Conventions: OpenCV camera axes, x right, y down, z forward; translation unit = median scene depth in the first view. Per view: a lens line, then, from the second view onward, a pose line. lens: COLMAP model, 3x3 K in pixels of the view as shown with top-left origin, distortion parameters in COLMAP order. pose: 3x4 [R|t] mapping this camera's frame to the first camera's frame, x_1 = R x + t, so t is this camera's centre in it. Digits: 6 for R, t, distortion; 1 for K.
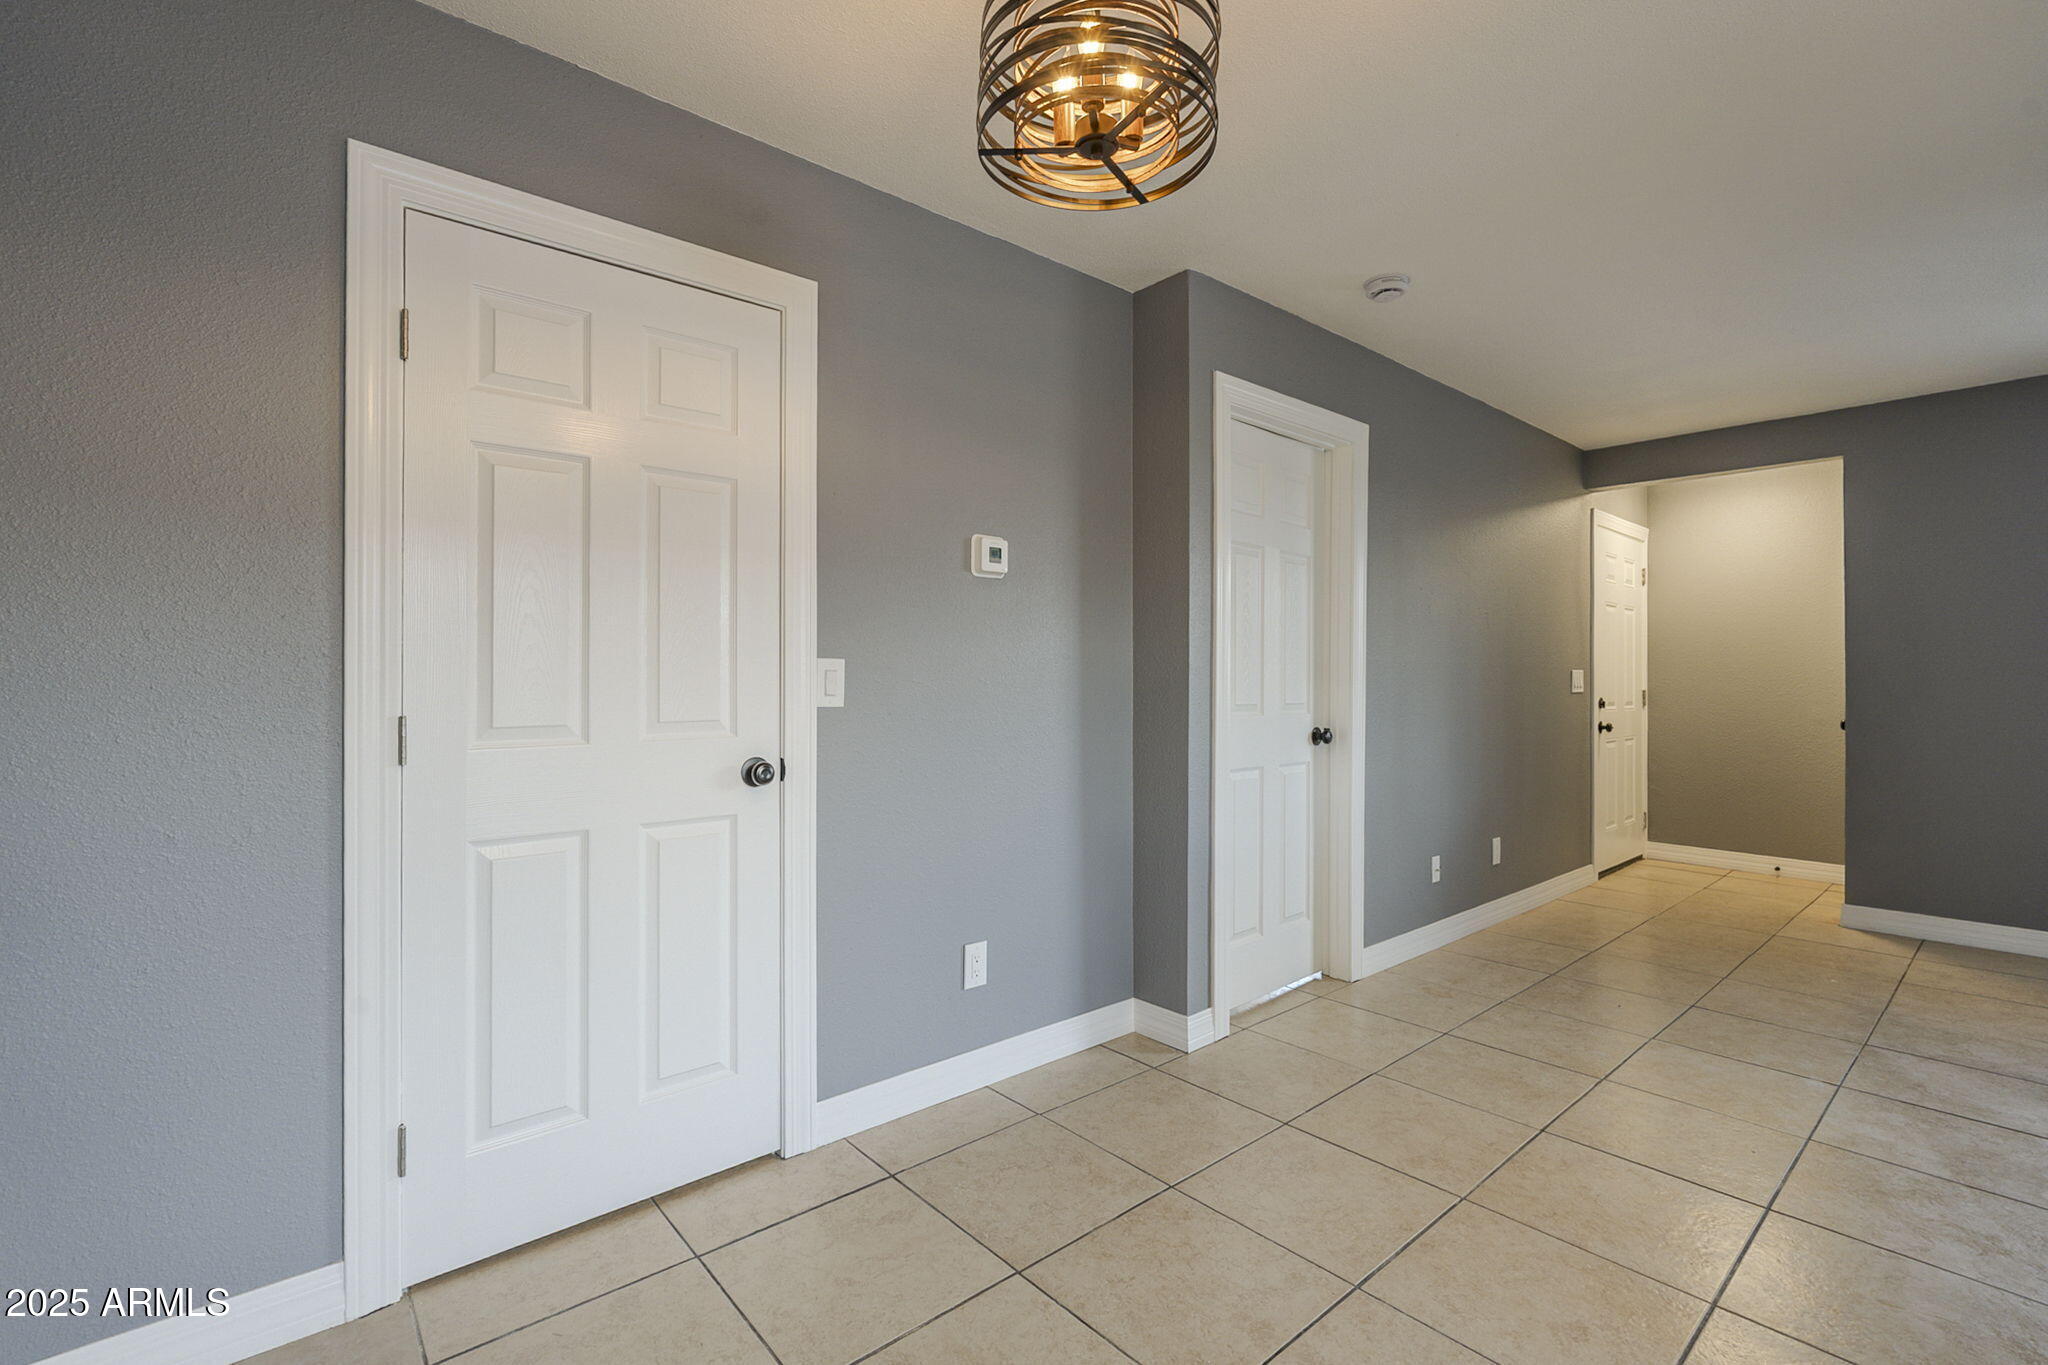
lens RADIAL K [[894.9, 0, 1030.6], [0, 894.9, 684.0], [0, 0, 1]] dist [-0.001357, 0.000205]
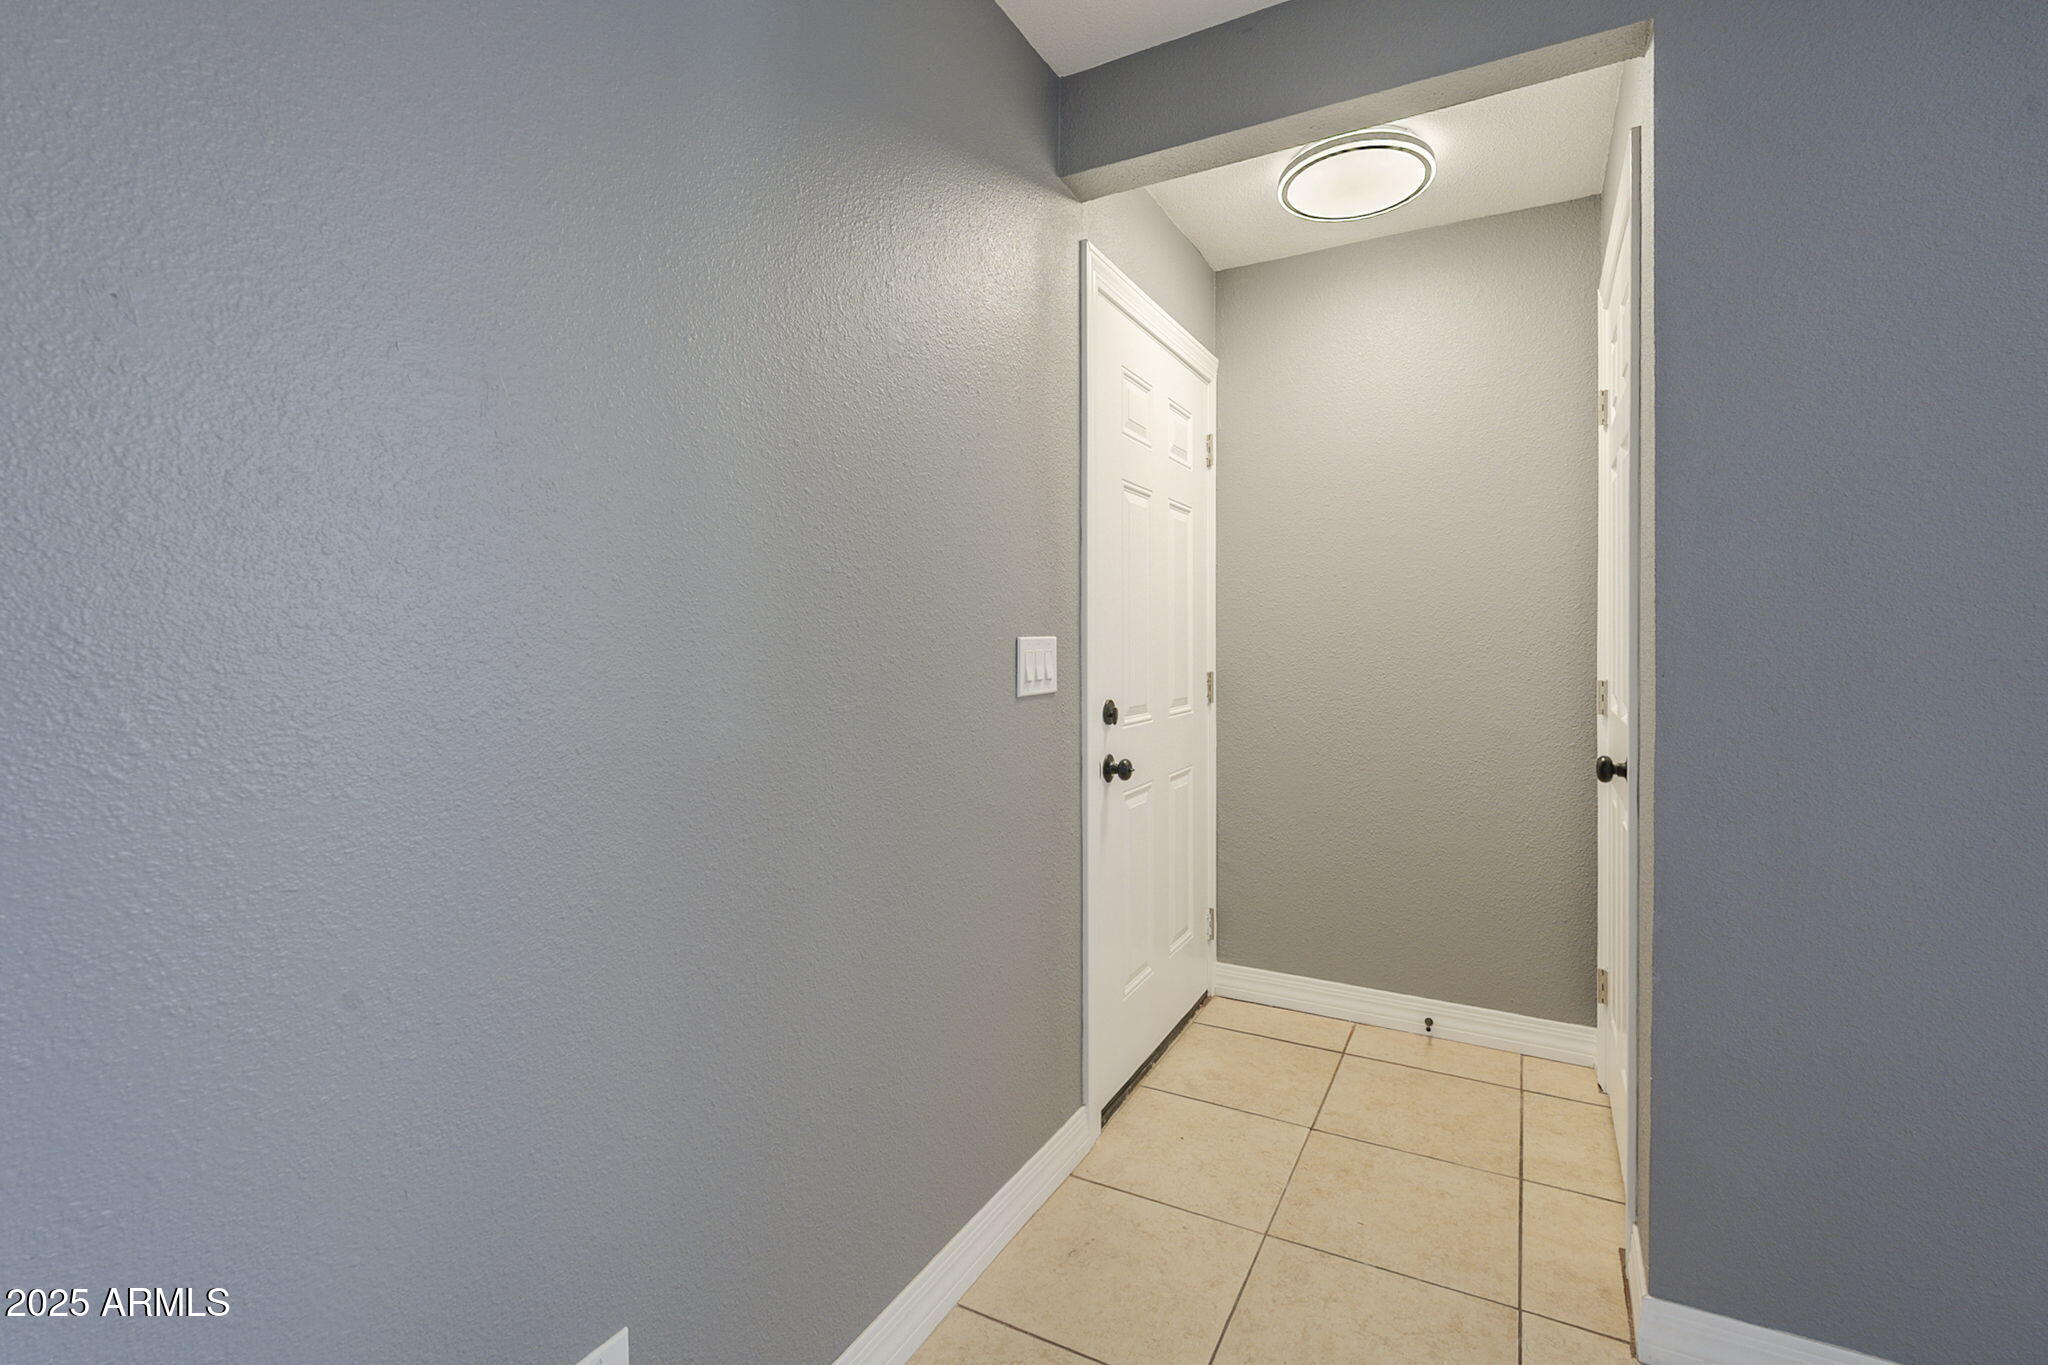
lens RADIAL K [[902.2, 0, 1026.9], [0, 902.2, 651.0], [0, 0, 1]] dist [-0.000235, 0.000050]
pose [[0.939939, -0.008635, 0.341232, 0.755223], [0.004388, 0.999903, 0.013216, -0.022972], [-0.341313, -0.010925, 0.939886, 1.011113]]
